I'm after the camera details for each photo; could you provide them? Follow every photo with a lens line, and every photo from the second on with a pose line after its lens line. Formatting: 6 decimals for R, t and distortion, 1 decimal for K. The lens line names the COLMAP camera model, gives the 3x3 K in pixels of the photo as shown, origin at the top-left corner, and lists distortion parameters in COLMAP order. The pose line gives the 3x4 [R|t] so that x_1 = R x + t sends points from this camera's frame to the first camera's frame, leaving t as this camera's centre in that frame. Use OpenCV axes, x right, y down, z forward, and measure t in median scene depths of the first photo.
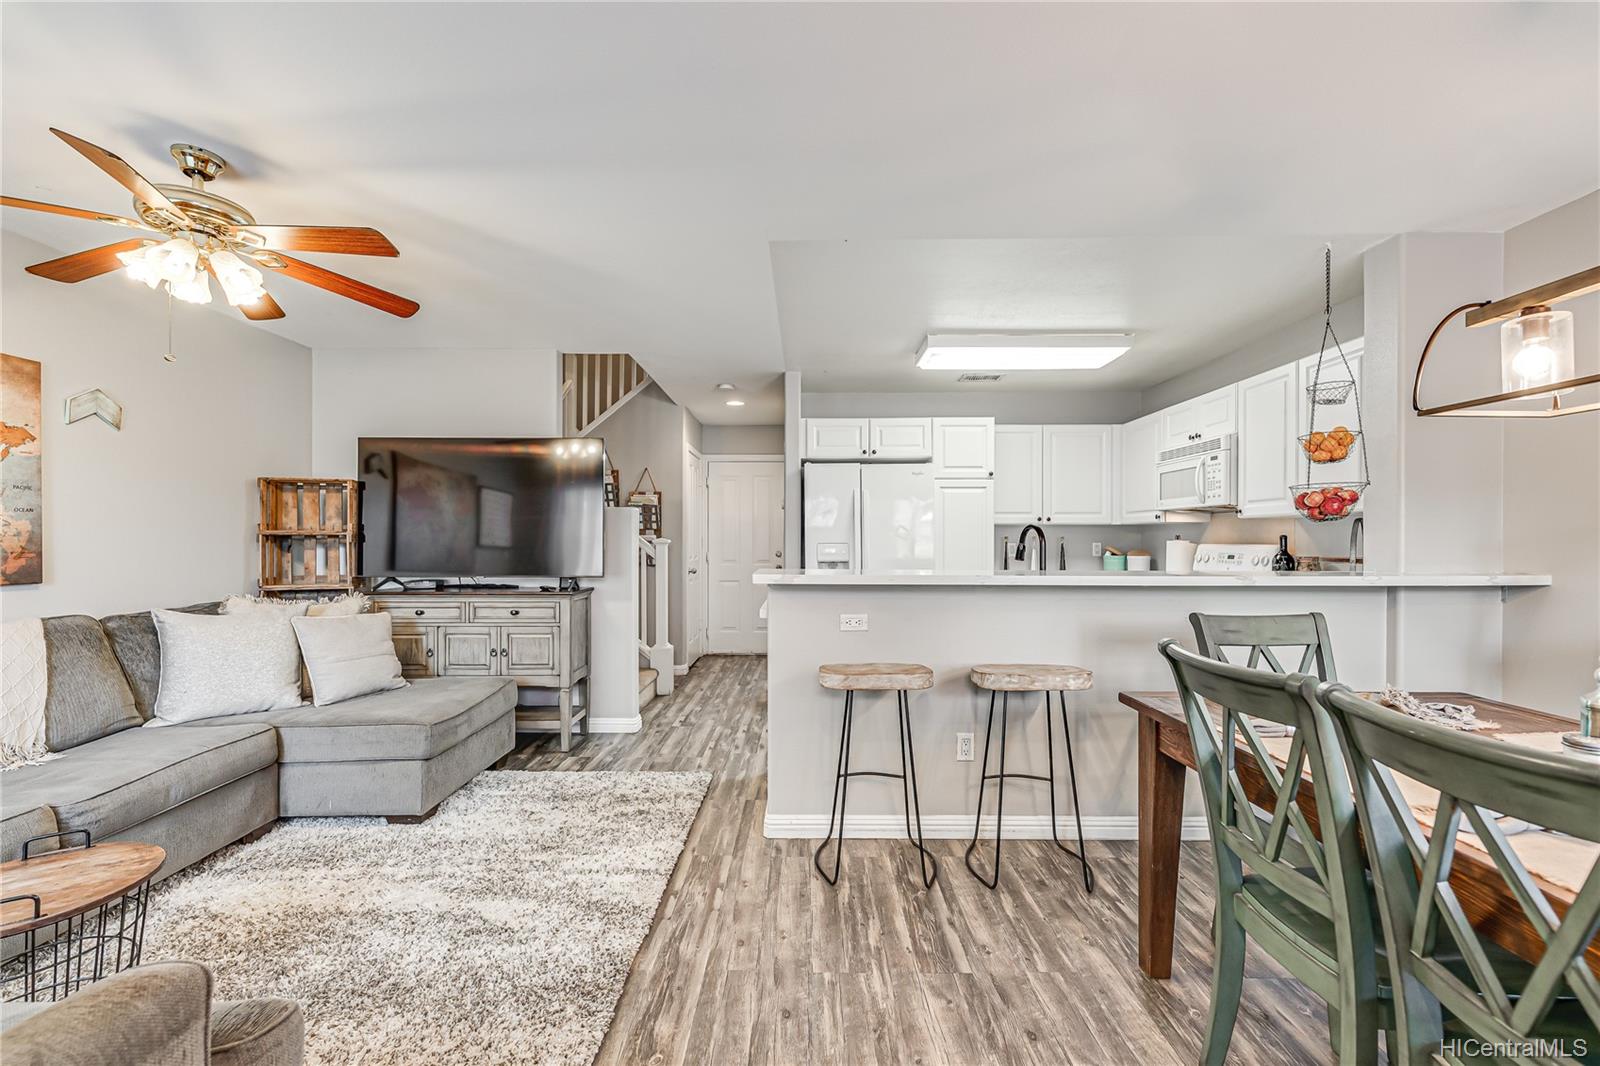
lens RADIAL K [[653.2, 0, 805.1], [0, 653.2, 541.1], [0, 0, 1]] dist [-0.002822, -0.000065]
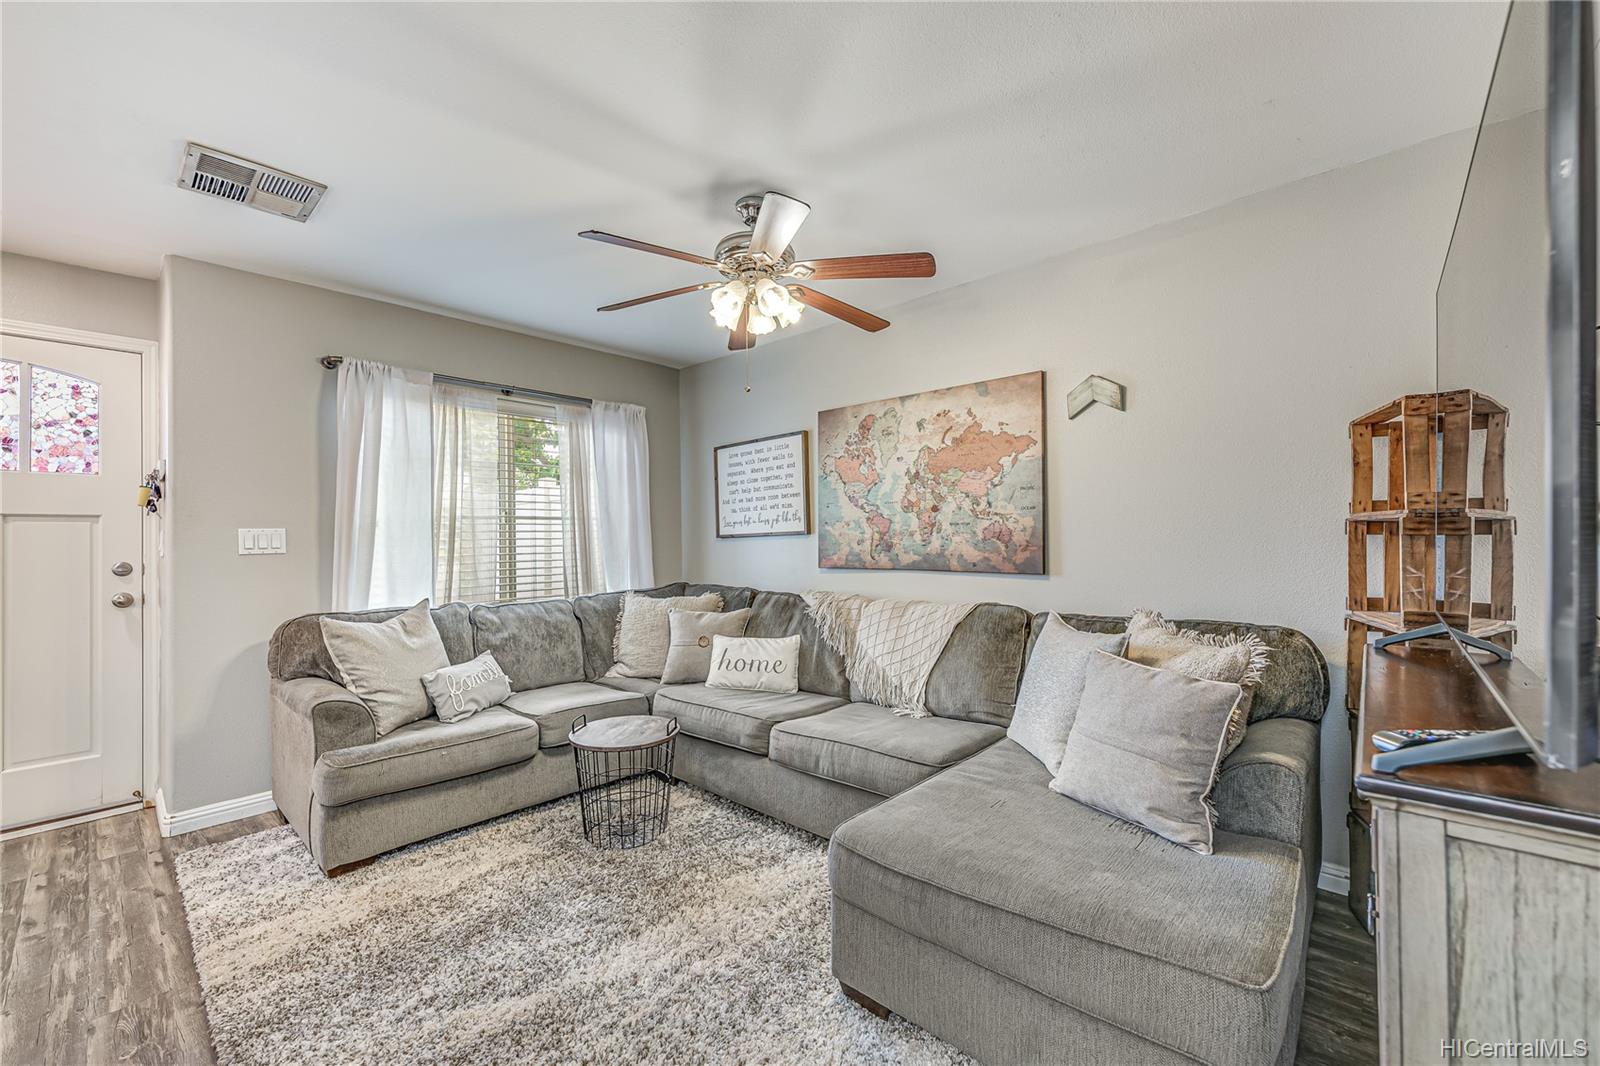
lens RADIAL K [[660.1, 0, 809.7], [0, 660.1, 534.3], [0, 0, 1]] dist [0.000552, -0.000176]
pose [[-0.663949, 0.004831, -0.747762, -0.099128], [0.013893, 0.999886, -0.005875, -0.000979], [0.747649, -0.014289, -0.663940, 1.484635]]
